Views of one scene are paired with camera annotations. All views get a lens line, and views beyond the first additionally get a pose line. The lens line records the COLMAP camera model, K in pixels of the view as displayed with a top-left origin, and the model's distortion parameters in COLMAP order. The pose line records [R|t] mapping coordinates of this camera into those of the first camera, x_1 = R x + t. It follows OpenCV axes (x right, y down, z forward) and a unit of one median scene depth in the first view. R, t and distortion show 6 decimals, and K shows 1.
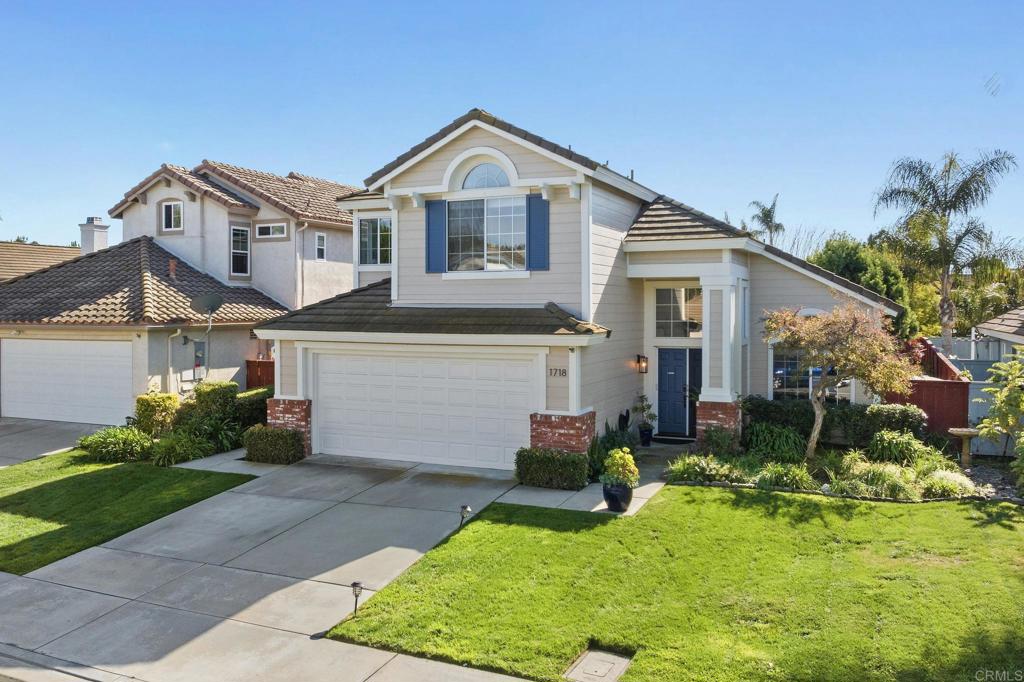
lens RADIAL K [[890.6, 0, 433.2], [0, 890.6, 310.3], [0, 0, 1]] dist [-0.024266, -0.009312]
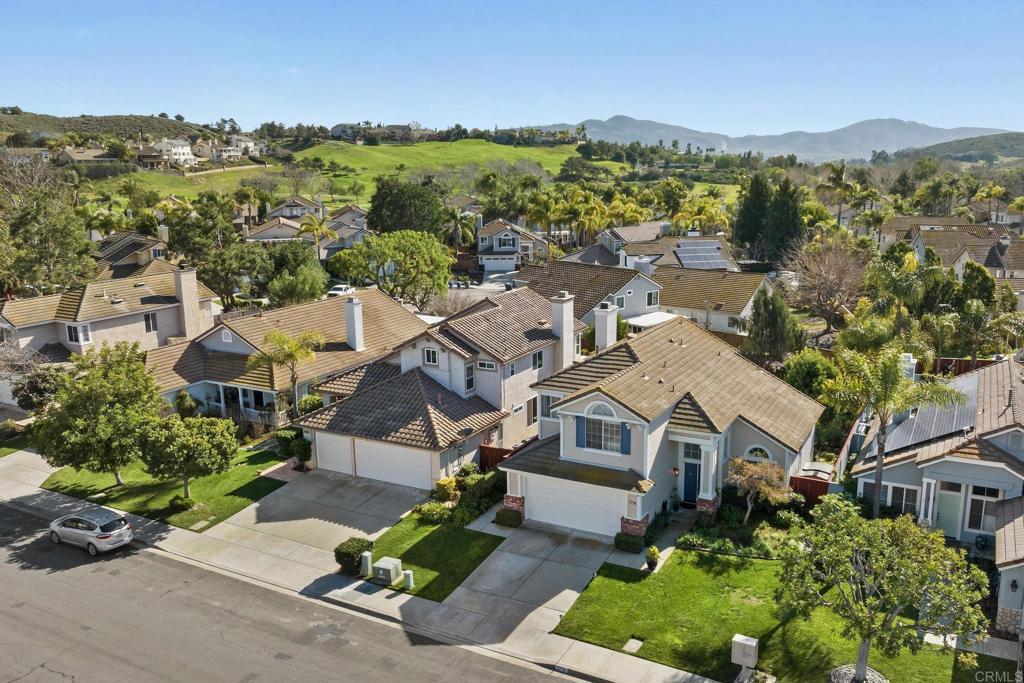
lens RADIAL K [[834.5, 0, 549.9], [0, 834.5, 340.7], [0, 0, 1]] dist [-0.027316, -0.006143]
pose [[0.999928, -0.005826, -0.010467, -0.049977], [0.007821, 0.979352, 0.202011, -0.720209], [0.009074, -0.202079, 0.979327, -0.987230]]
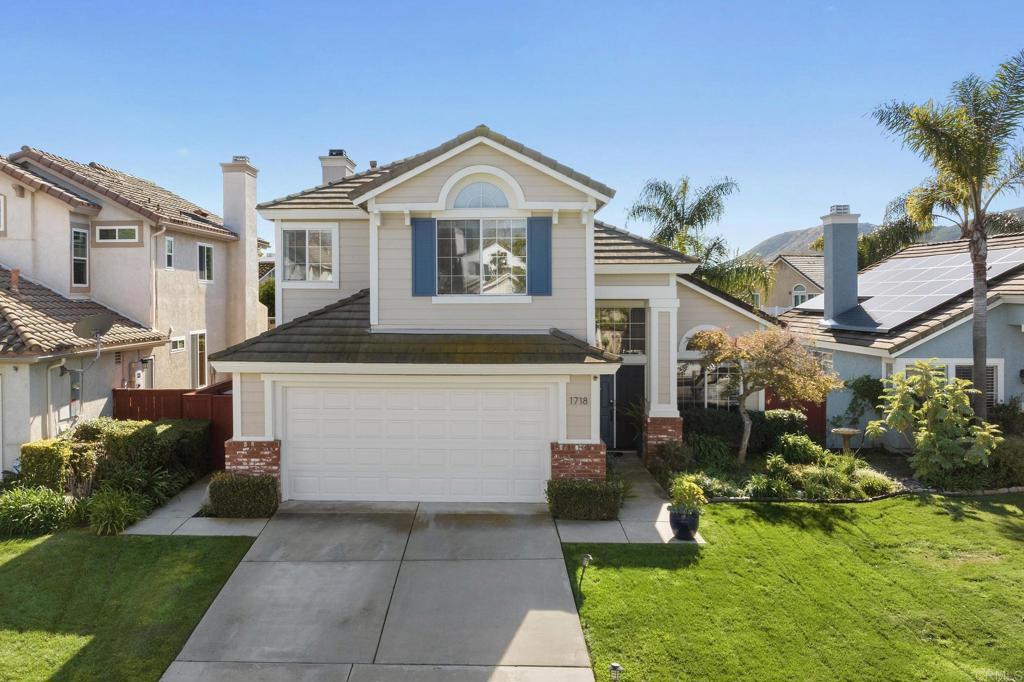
lens RADIAL K [[881.3, 0, 450.6], [0, 881.3, 308.5], [0, 0, 1]] dist [-0.030321, -0.011398]
pose [[0.916655, -0.006392, 0.399629, -0.336770], [0.002585, 0.999946, 0.010066, -0.038053], [-0.399672, -0.008195, 0.916622, 0.142547]]
